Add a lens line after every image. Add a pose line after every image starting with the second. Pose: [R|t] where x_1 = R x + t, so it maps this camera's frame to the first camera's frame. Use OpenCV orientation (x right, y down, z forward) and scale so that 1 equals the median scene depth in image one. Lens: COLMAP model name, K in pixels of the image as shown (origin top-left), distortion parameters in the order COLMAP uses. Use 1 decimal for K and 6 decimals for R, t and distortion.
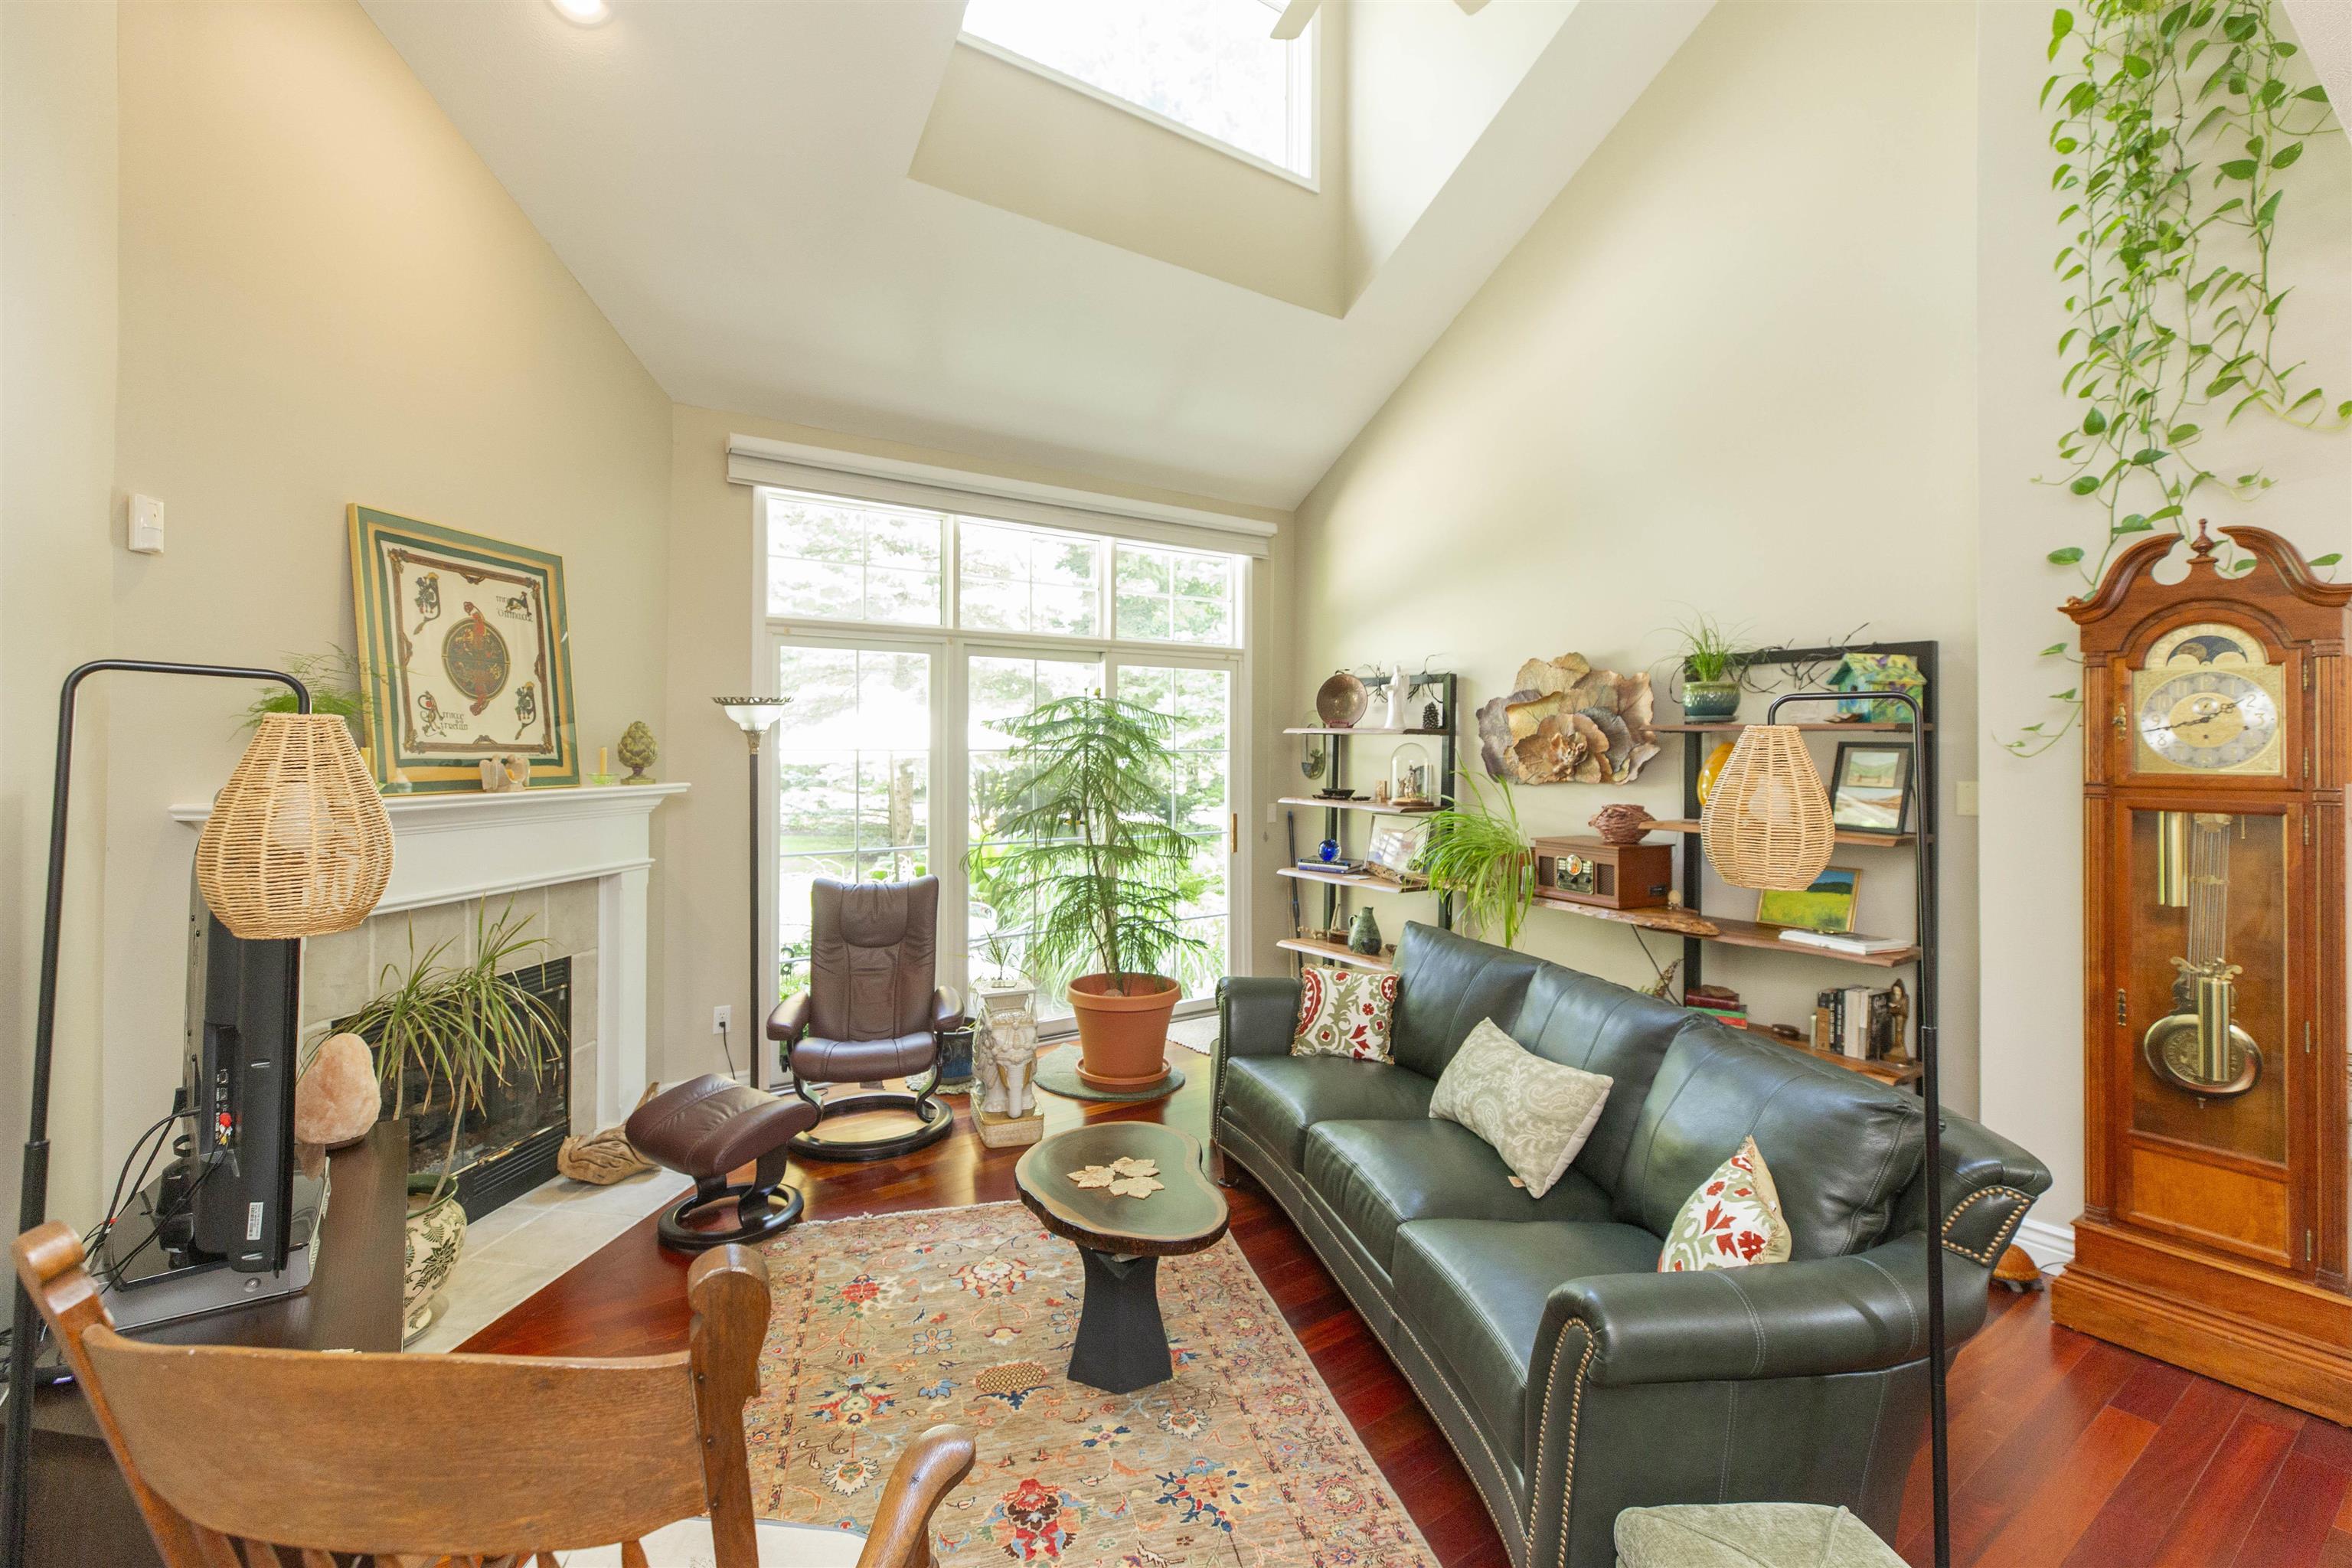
lens RADIAL K [[1065.3, 0, 1187.6], [0, 1065.3, 743.8], [0, 0, 1]] dist [-0.000891, -0.000061]
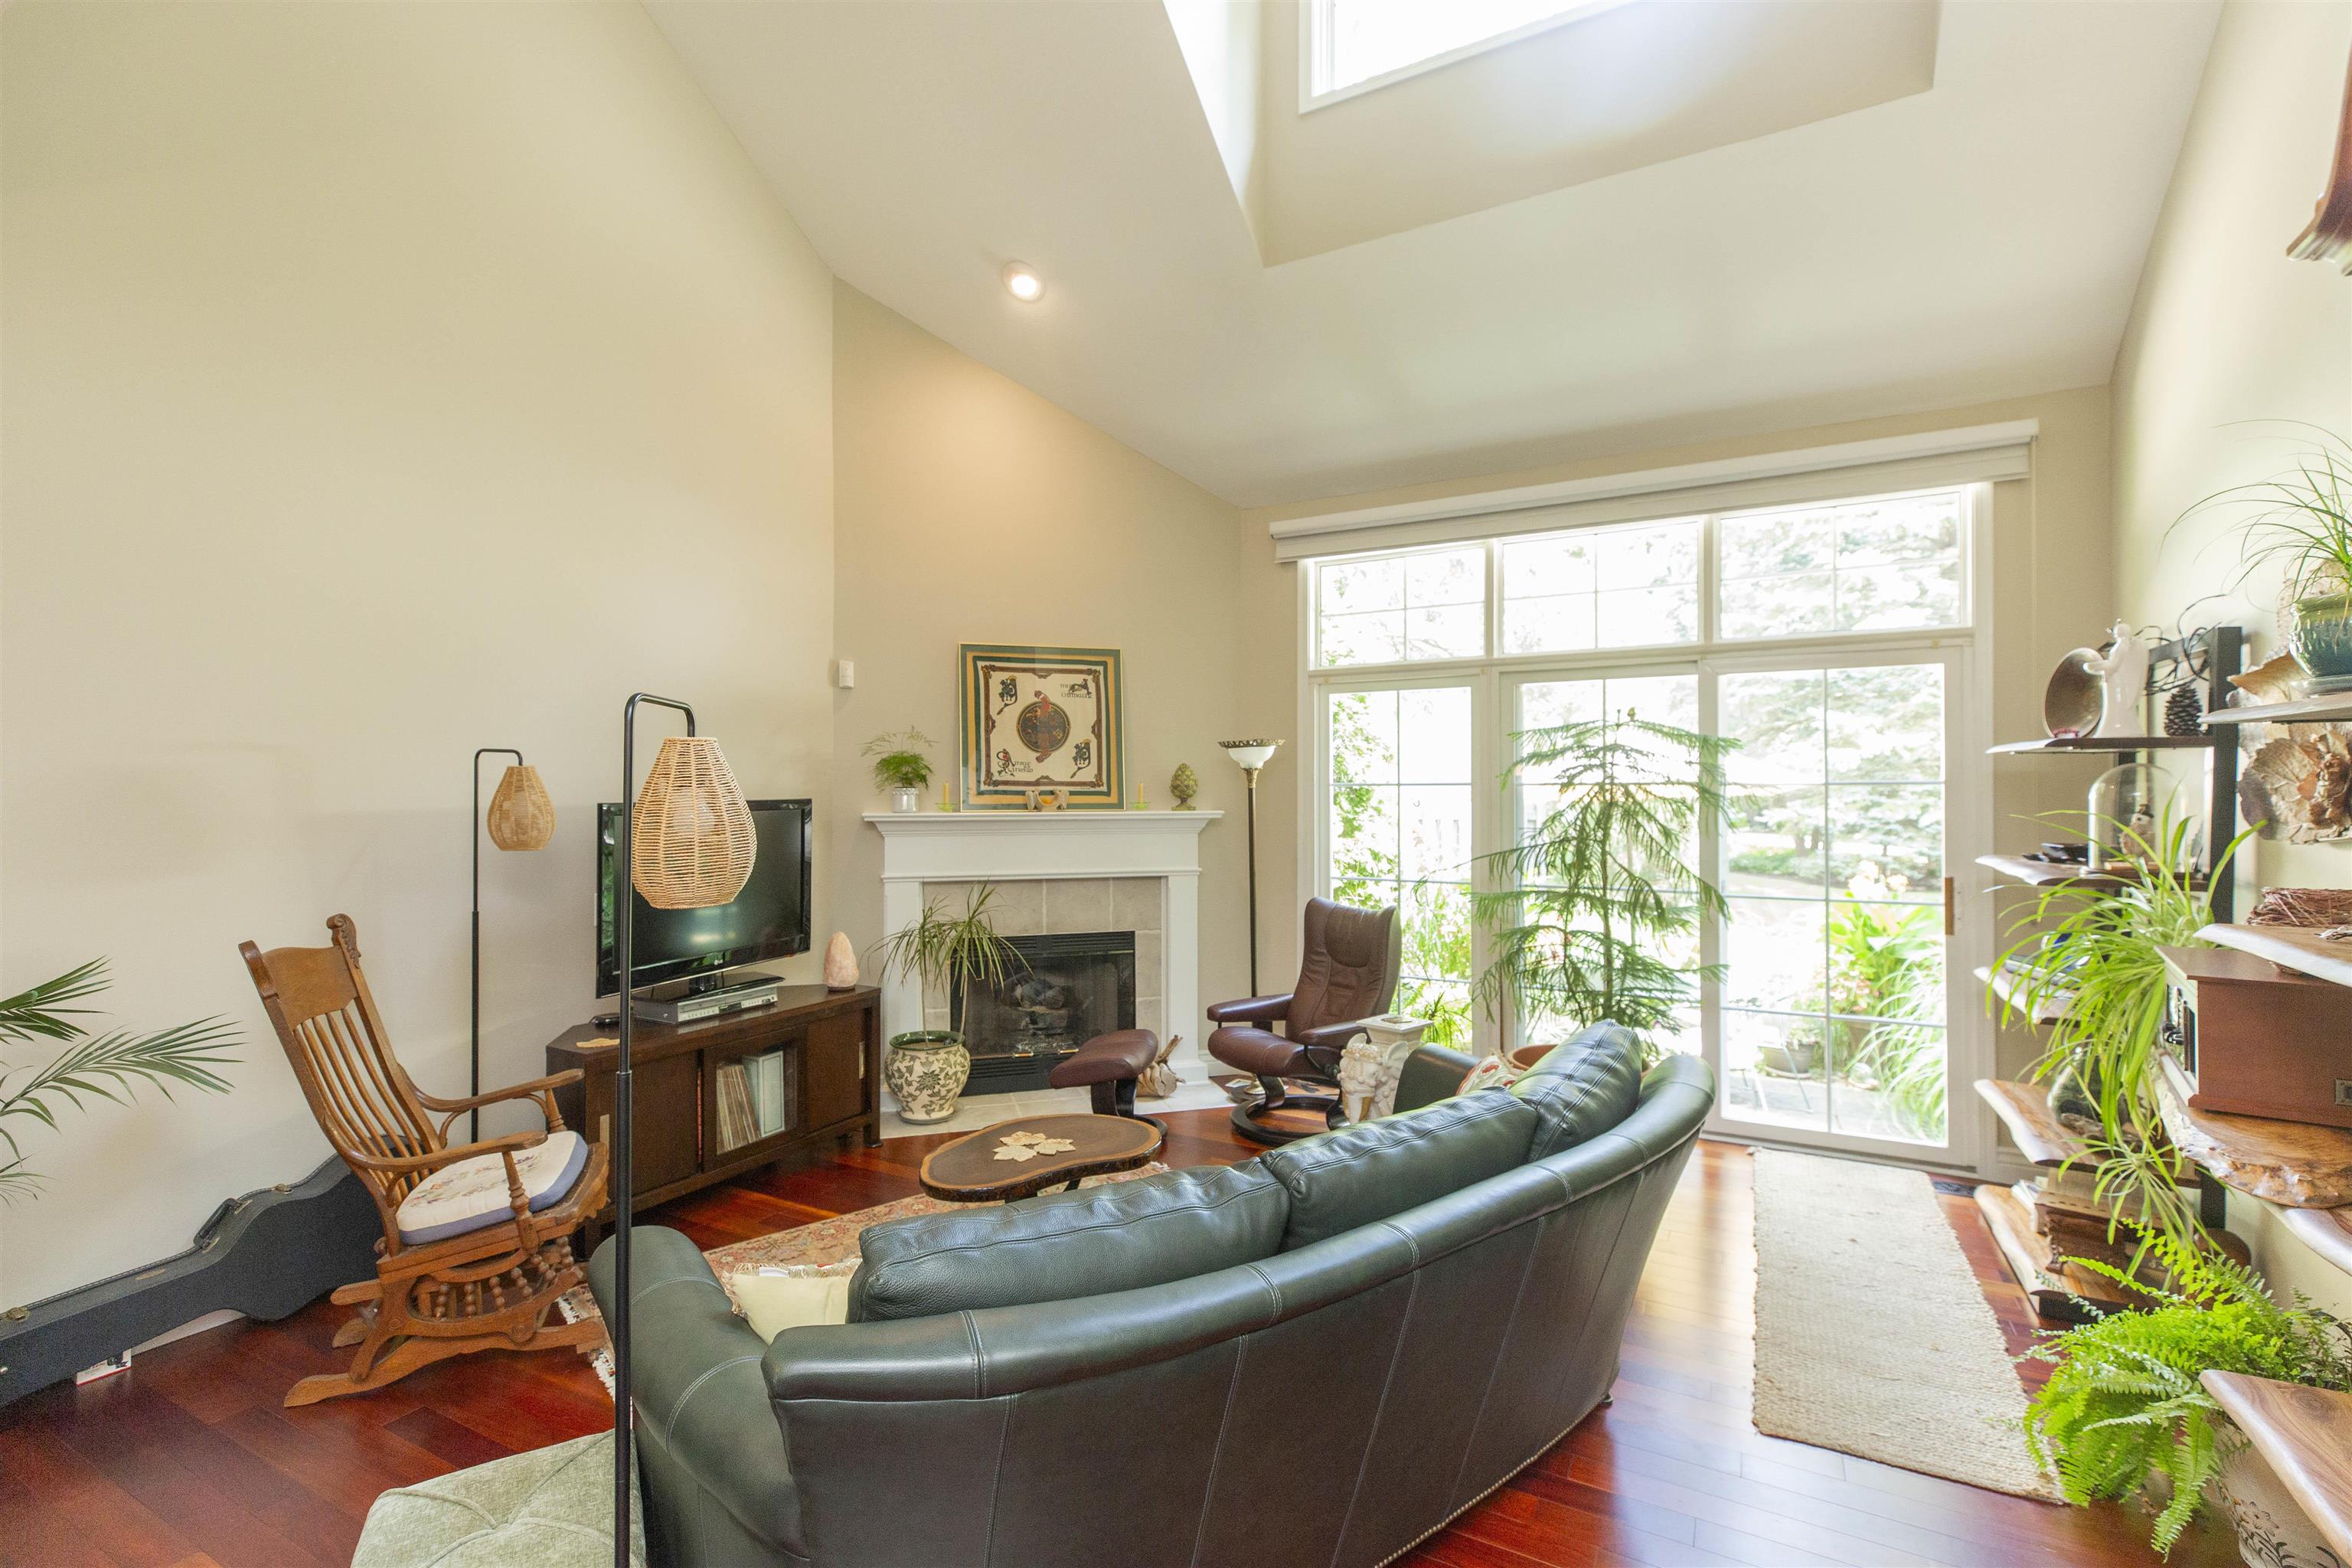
lens RADIAL K [[1065.6, 0, 1171.9], [0, 1065.6, 795.9], [0, 0, 1]] dist [-0.002075, -0.000131]
pose [[0.412948, -0.000817, -0.910754, 0.805047], [0.006527, 0.999977, 0.002063, 0.019263], [0.910731, -0.006796, 0.412943, 0.508696]]
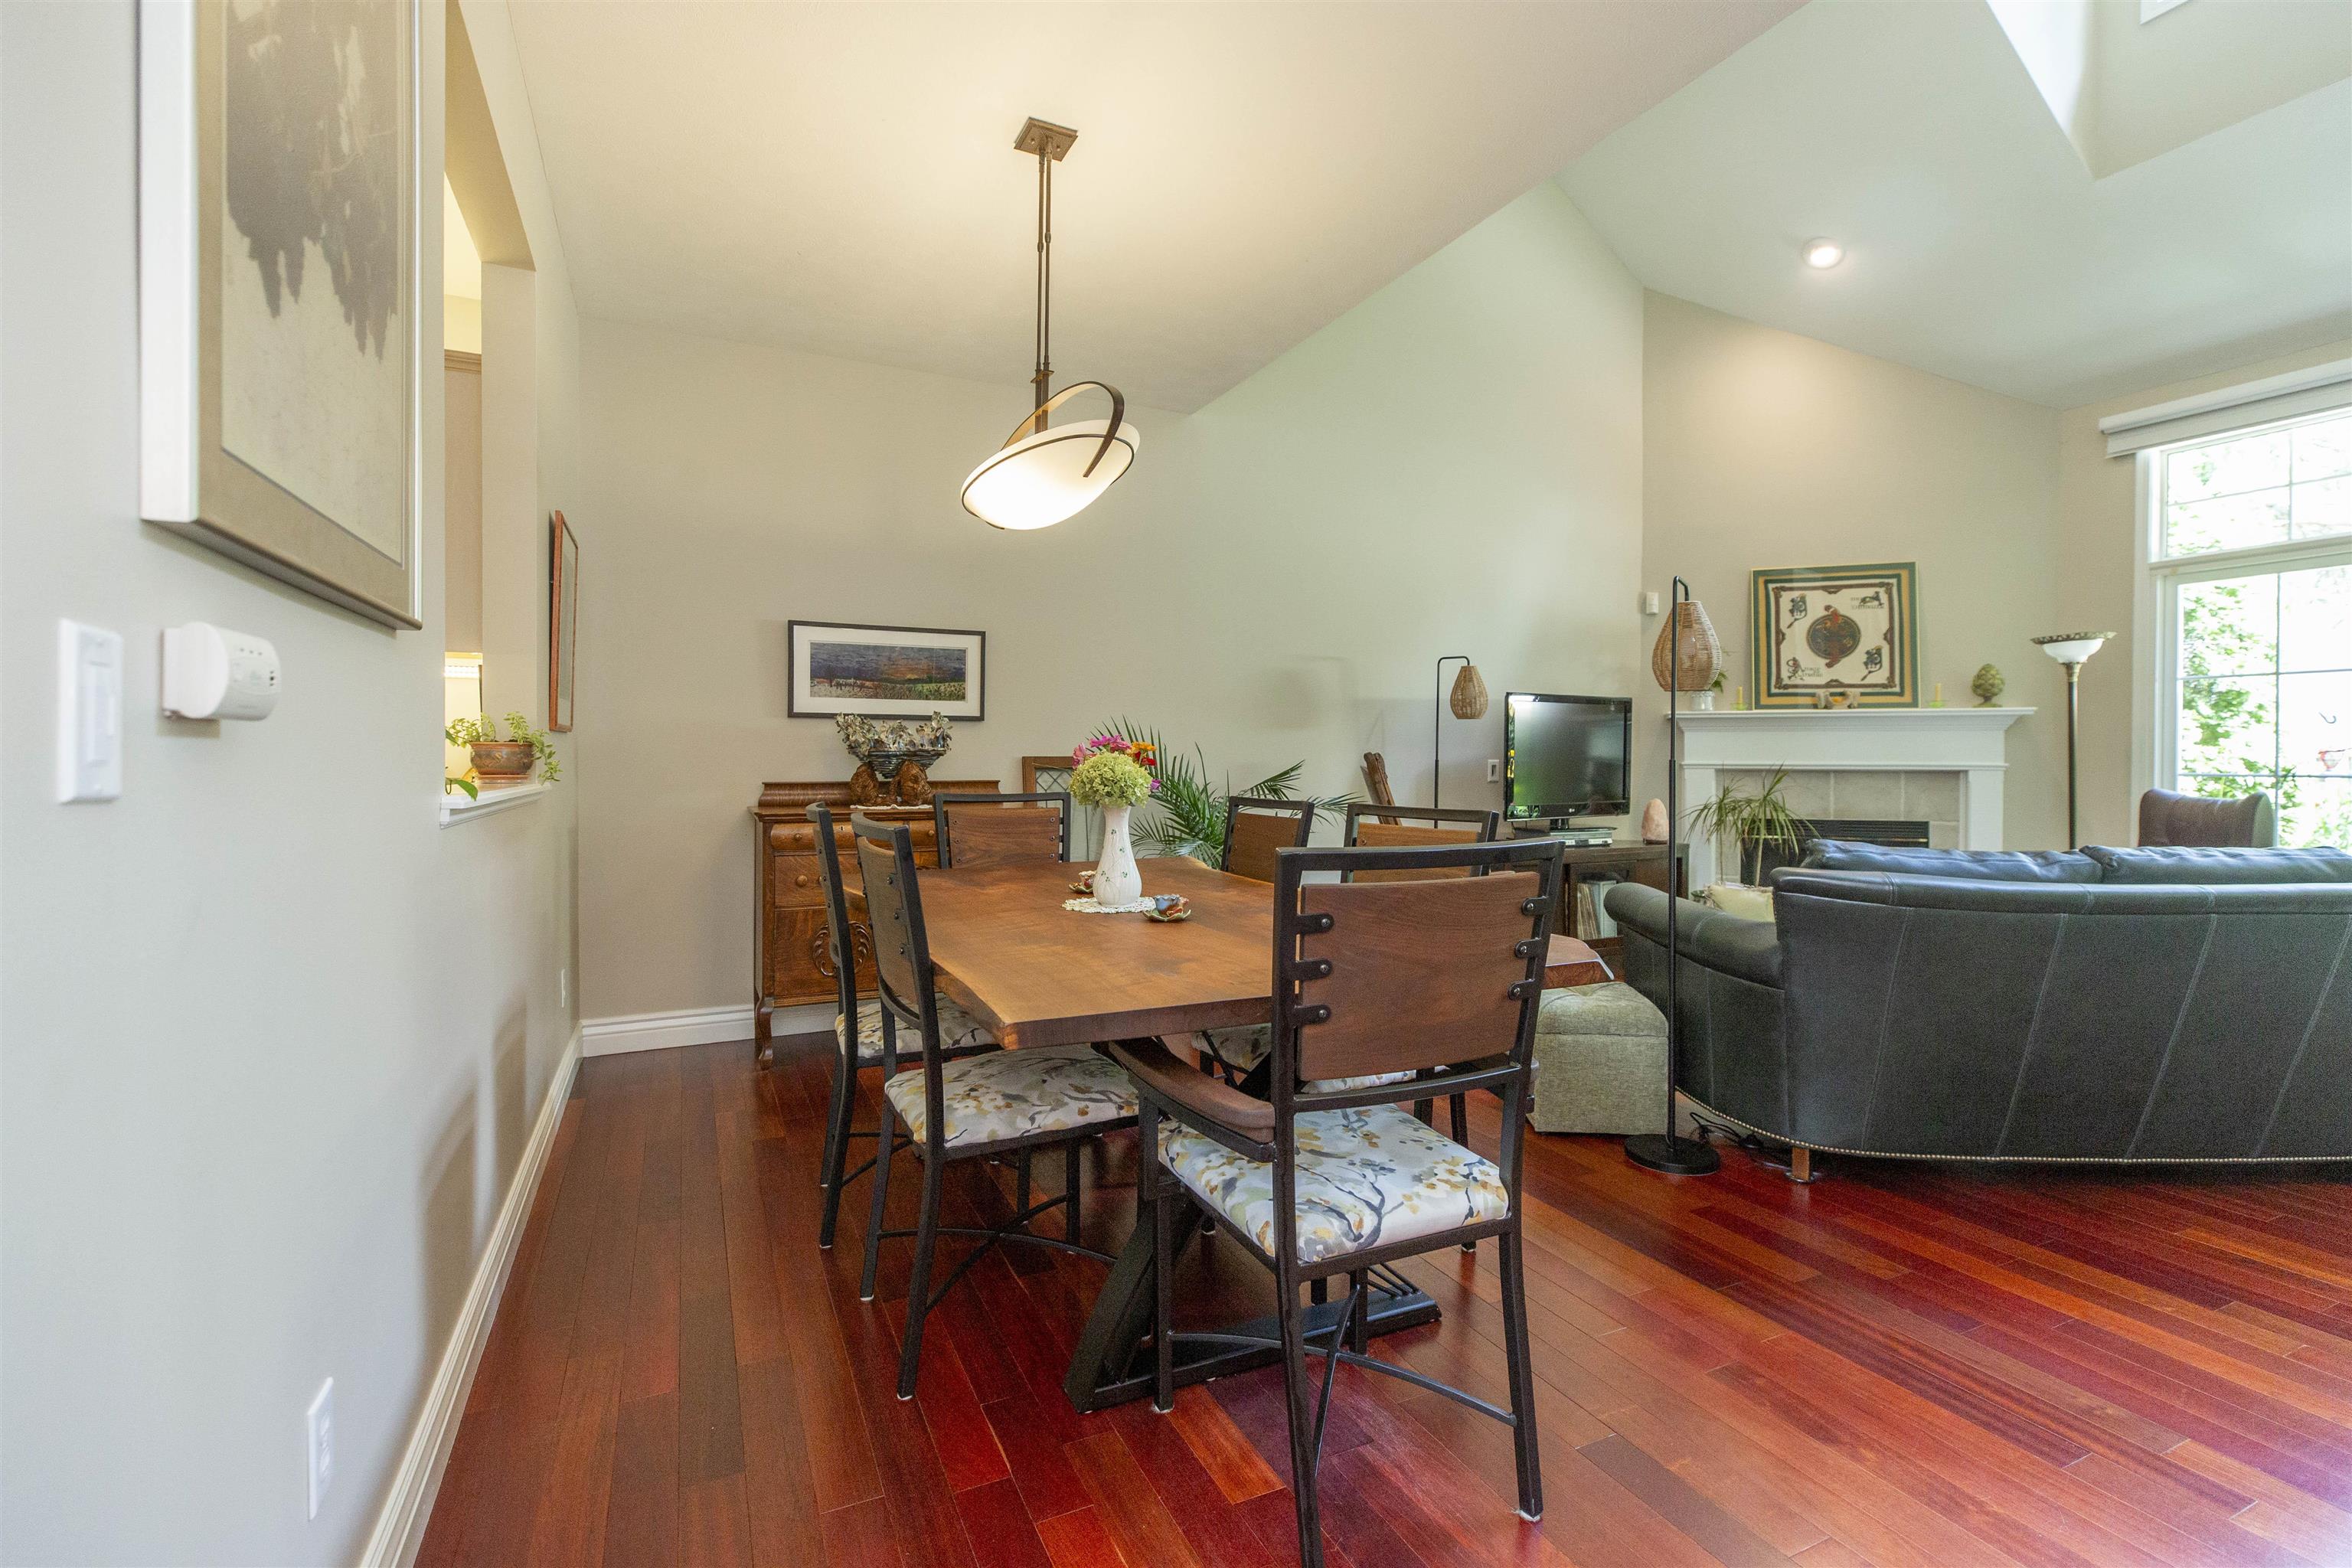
lens RADIAL K [[1051.3, 0, 1191.7], [0, 1051.3, 767.0], [0, 0, 1]] dist [0.007726, -0.000592]
pose [[-0.192629, 0.004296, -0.981262, 1.223515], [0.001471, 0.999991, 0.004090, 0.125170], [0.981271, -0.000656, -0.192634, 0.279334]]
